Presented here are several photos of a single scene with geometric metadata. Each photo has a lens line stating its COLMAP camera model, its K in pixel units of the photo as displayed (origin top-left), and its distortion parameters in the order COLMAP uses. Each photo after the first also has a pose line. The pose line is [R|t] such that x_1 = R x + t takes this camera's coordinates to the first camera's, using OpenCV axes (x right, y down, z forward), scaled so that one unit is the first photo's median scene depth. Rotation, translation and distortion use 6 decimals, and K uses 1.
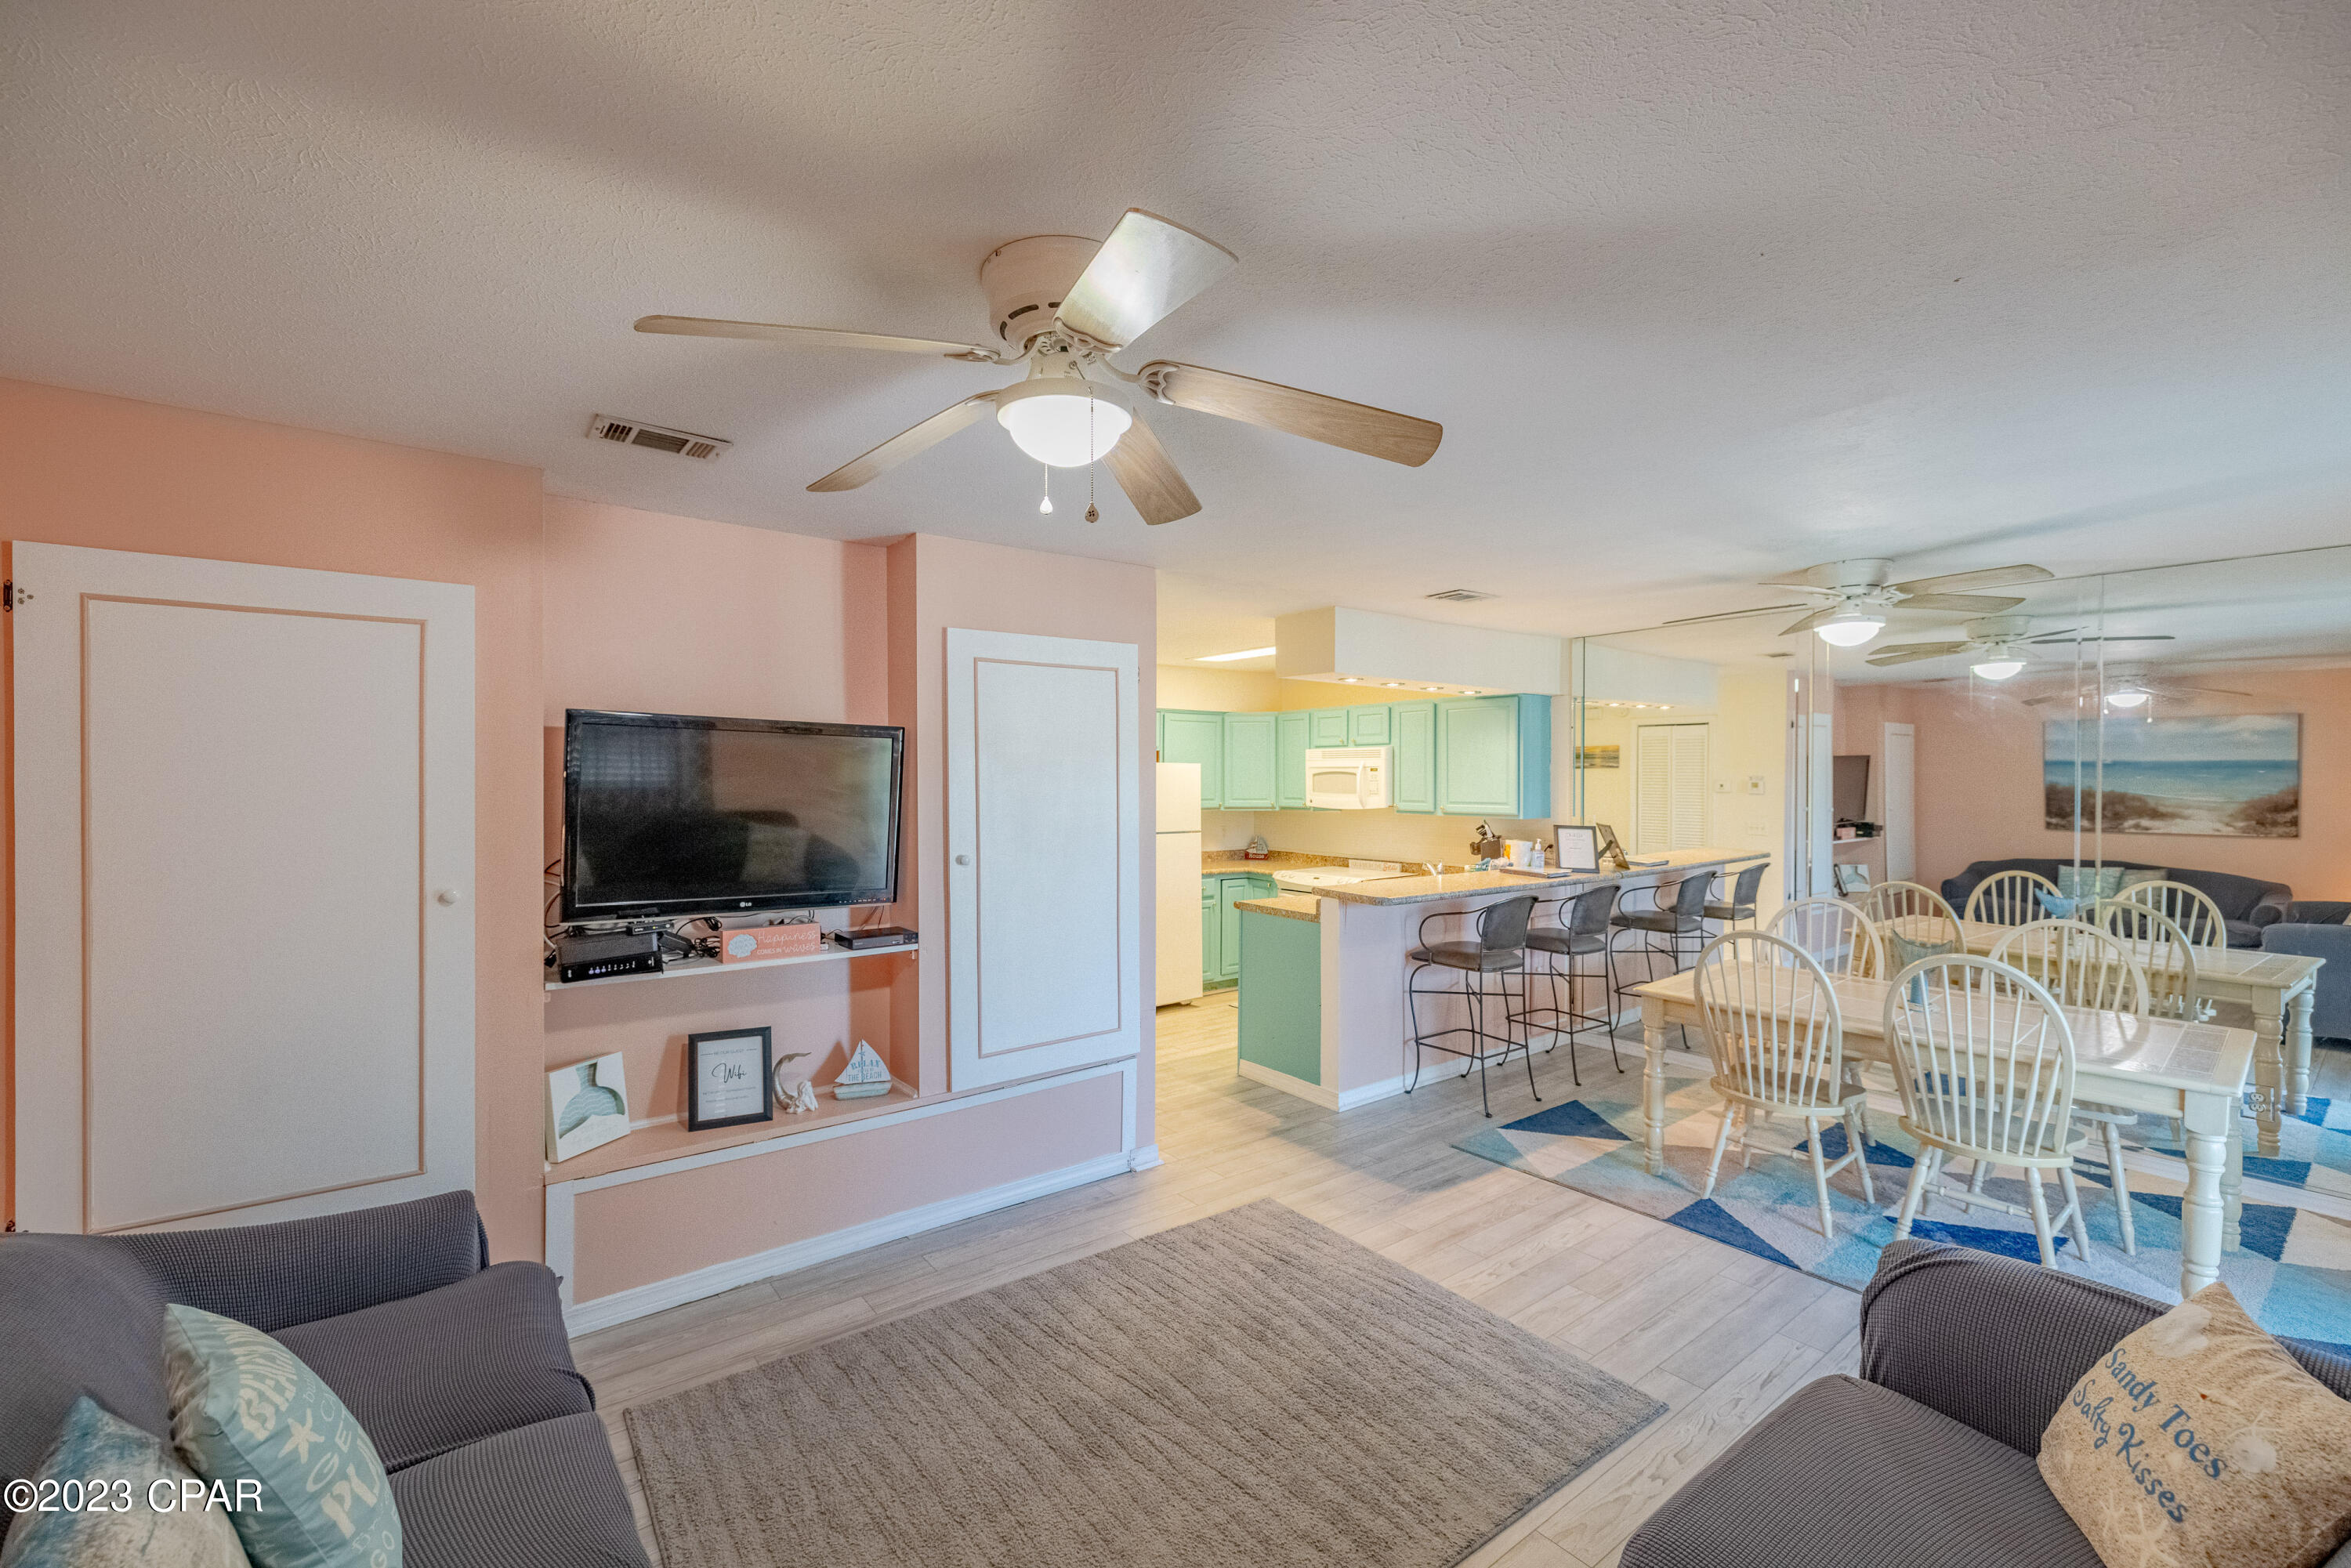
lens RADIAL K [[986.6, 0, 1167.6], [0, 986.6, 778.1], [0, 0, 1]] dist [-0.000572, -0.000330]
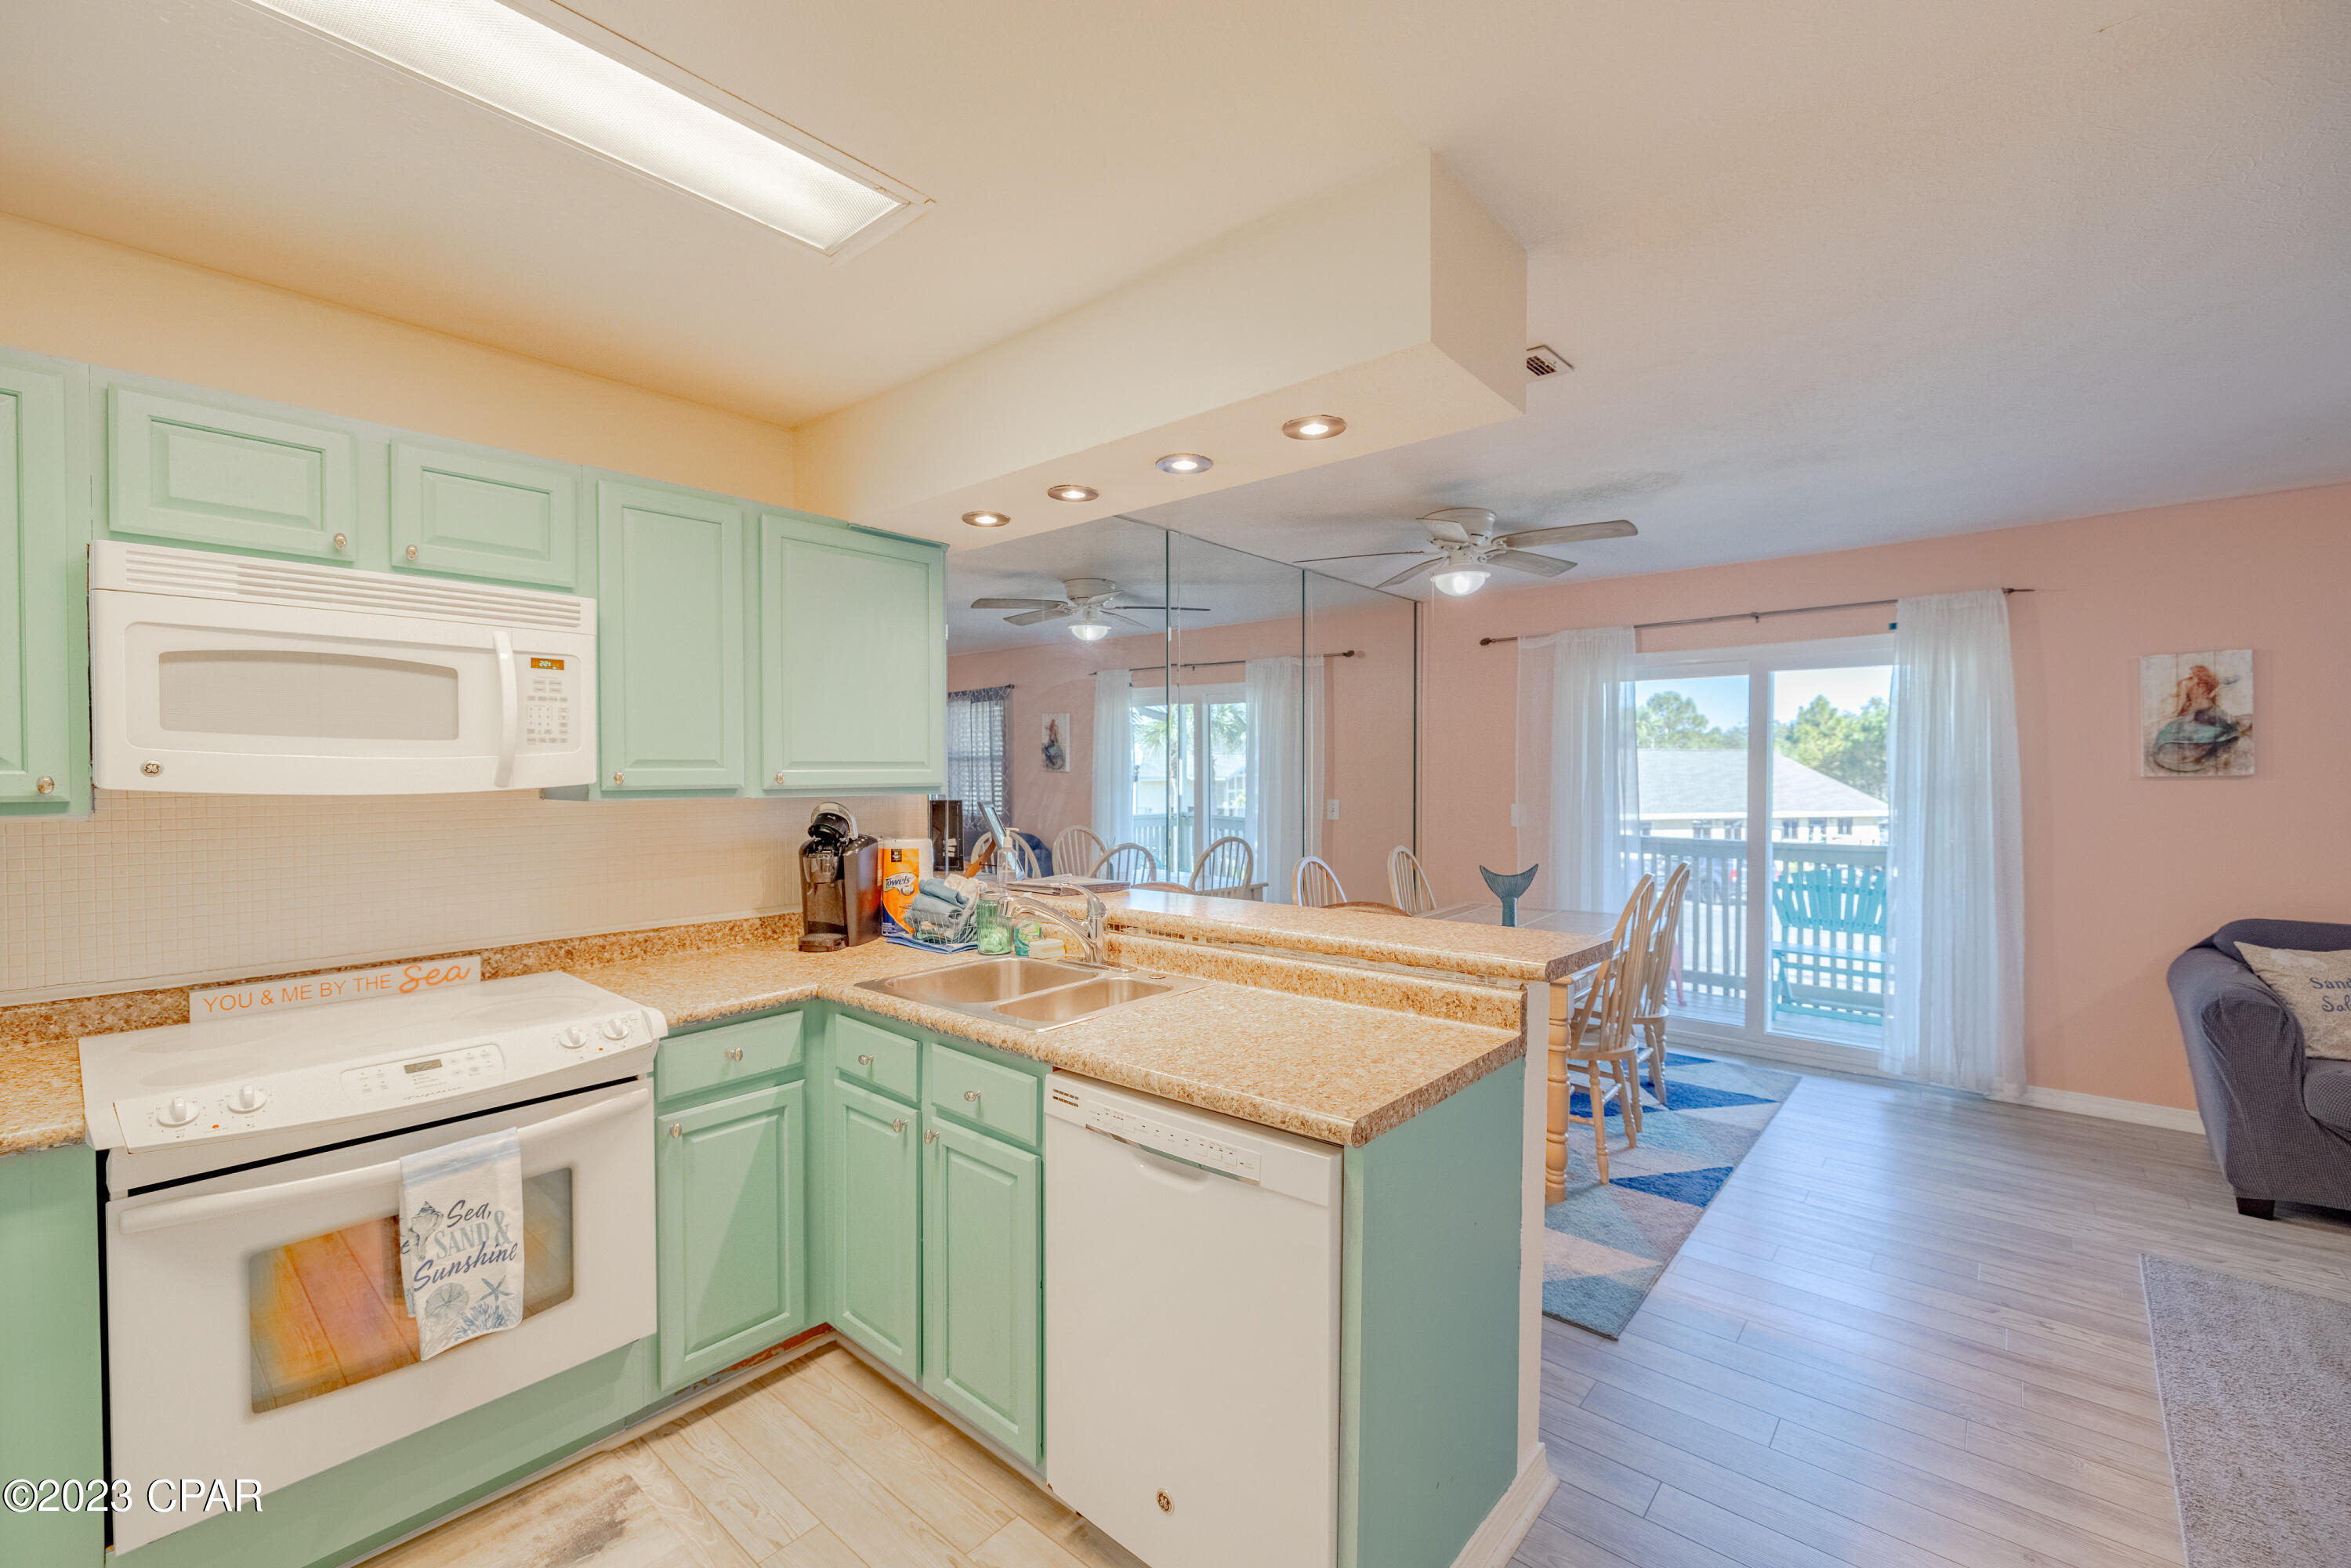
lens RADIAL K [[986.6, 0, 1171.2], [0, 986.6, 780.7], [0, 0, 1]] dist [-0.000572, -0.000330]
pose [[-0.207961, -0.010730, 0.978078, -0.209290], [0.001070, 0.999937, 0.011198, 0.038052], [-0.978137, 0.003375, -0.207936, 1.308955]]
